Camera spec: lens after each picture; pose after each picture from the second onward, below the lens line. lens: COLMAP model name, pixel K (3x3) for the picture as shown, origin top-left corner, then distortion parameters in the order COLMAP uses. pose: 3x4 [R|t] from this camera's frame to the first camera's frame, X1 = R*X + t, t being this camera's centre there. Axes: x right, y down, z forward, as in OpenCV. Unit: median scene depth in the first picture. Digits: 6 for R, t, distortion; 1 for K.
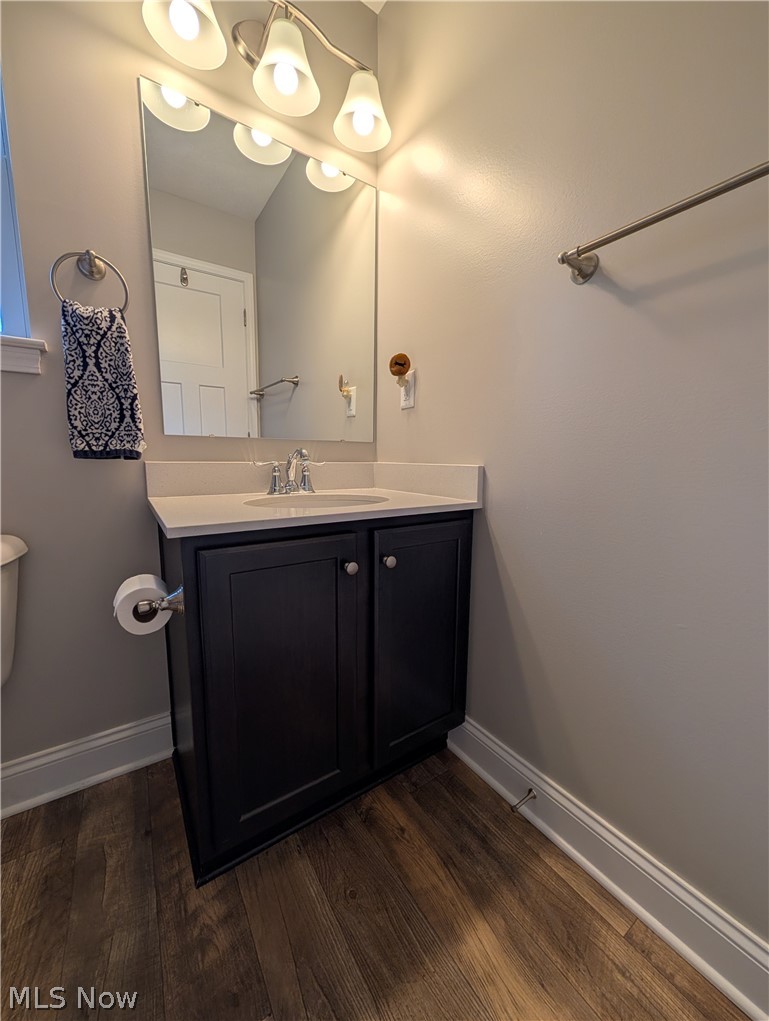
lens RADIAL K [[388.8, 0, 387.9], [0, 388.8, 511.9], [0, 0, 1]] dist [0.000576, 0.000282]
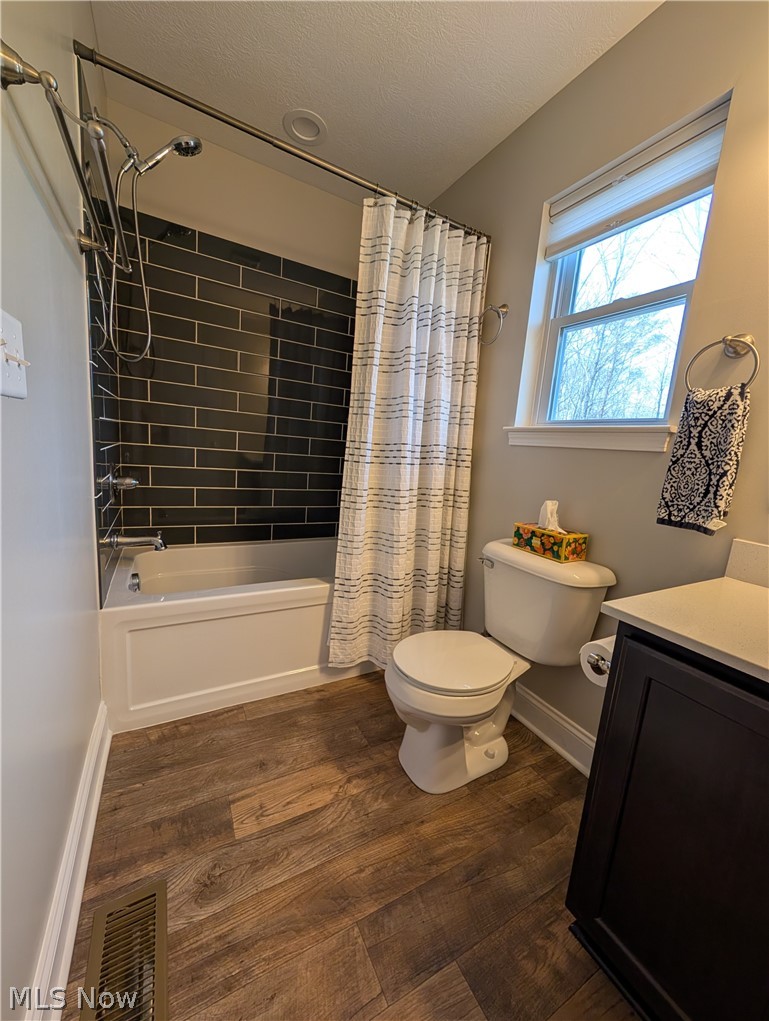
lens RADIAL K [[388.8, 0, 386.1], [0, 388.8, 509.8], [0, 0, 1]] dist [0.000576, 0.000282]
pose [[-0.093202, 0.145318, -0.984985, 0.402677], [-0.220471, 0.961720, 0.162748, -0.188296], [0.970930, 0.232329, -0.057596, 0.273410]]
